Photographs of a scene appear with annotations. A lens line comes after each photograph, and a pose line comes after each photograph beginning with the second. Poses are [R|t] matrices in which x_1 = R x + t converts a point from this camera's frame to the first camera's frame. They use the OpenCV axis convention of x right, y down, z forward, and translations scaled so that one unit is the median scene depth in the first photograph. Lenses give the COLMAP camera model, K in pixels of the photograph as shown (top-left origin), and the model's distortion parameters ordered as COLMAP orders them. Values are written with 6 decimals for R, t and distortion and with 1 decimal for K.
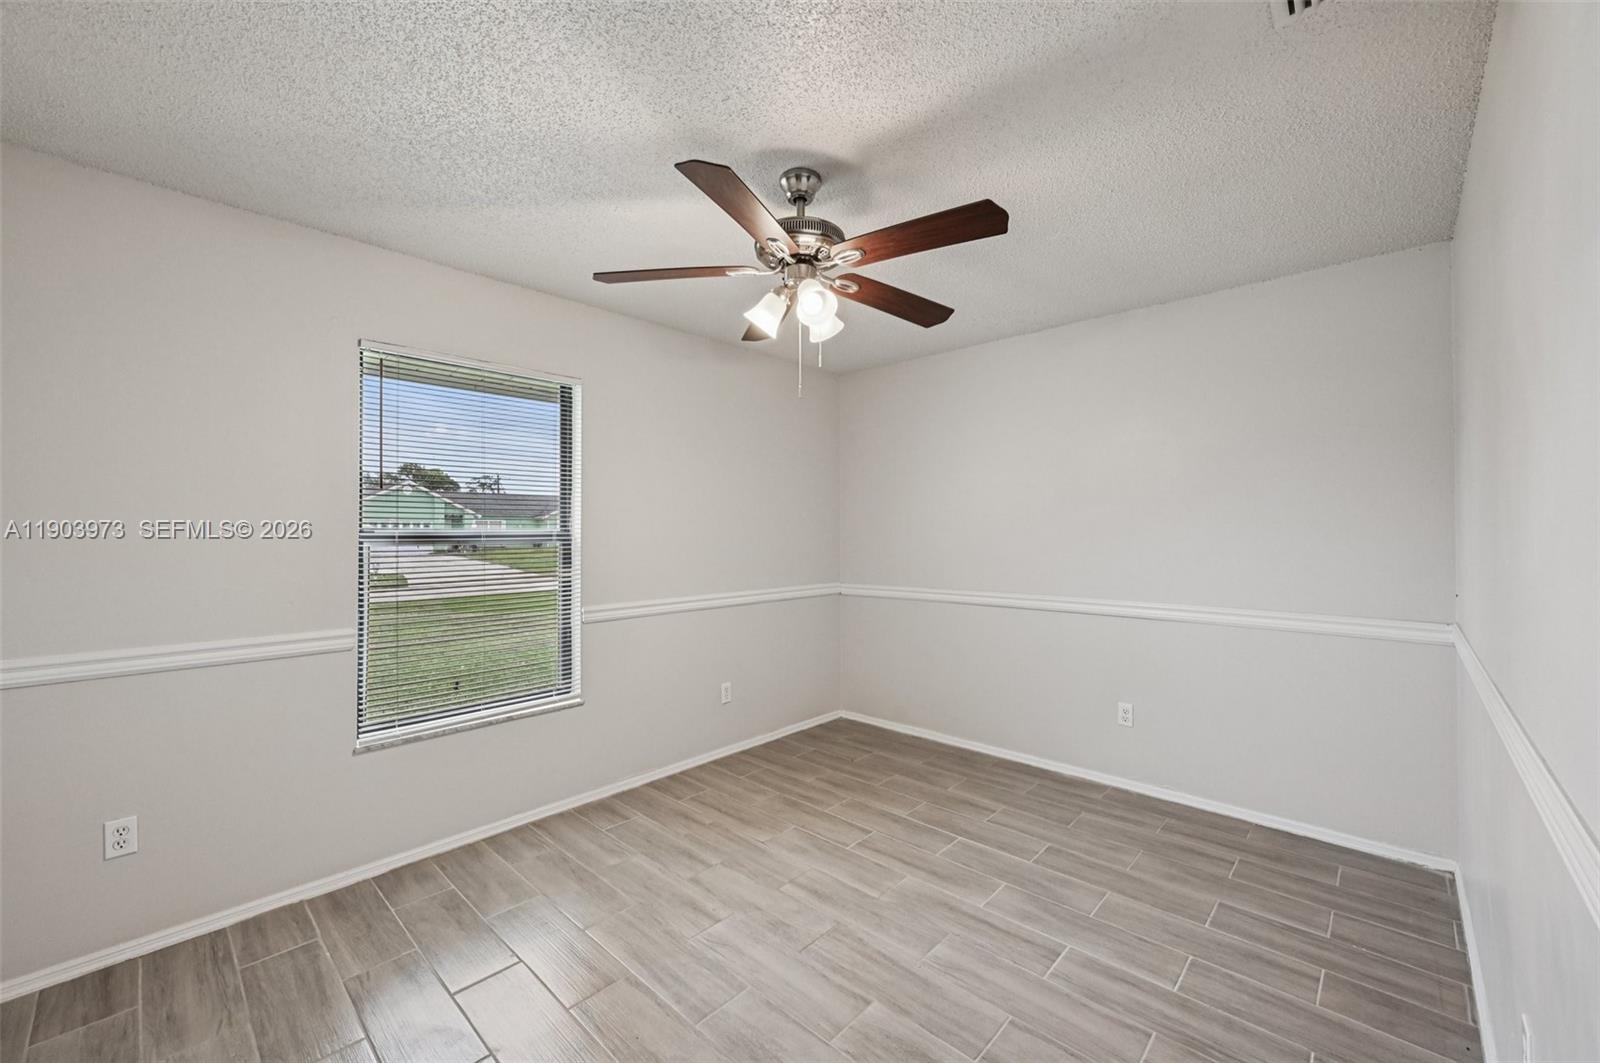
lens RADIAL K [[632.6, 0, 801.4], [0, 632.6, 523.4], [0, 0, 1]] dist [0.000667, -0.000055]
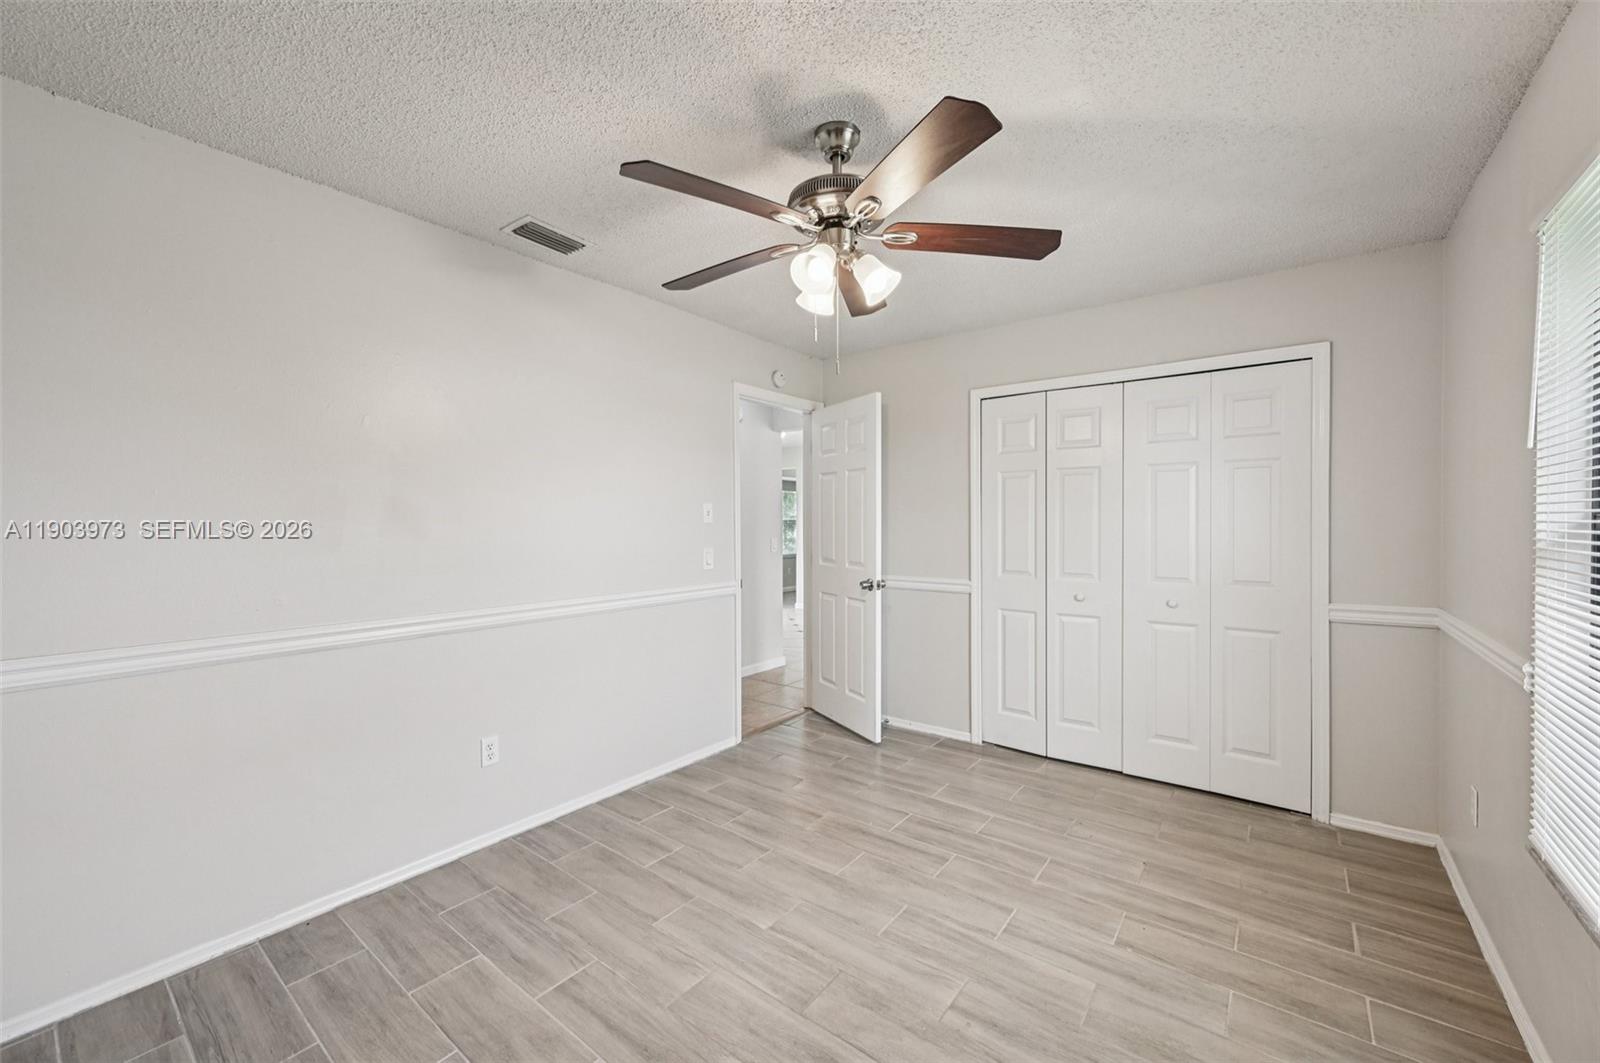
lens RADIAL K [[632.6, 0, 801.4], [0, 632.6, 523.4], [0, 0, 1]] dist [0.000667, -0.000055]
pose [[-0.994763, 0.004868, -0.102094, 0.151088], [0.005396, 0.999973, -0.004899, 0.023897], [0.102067, -0.005424, -0.994763, 1.979384]]
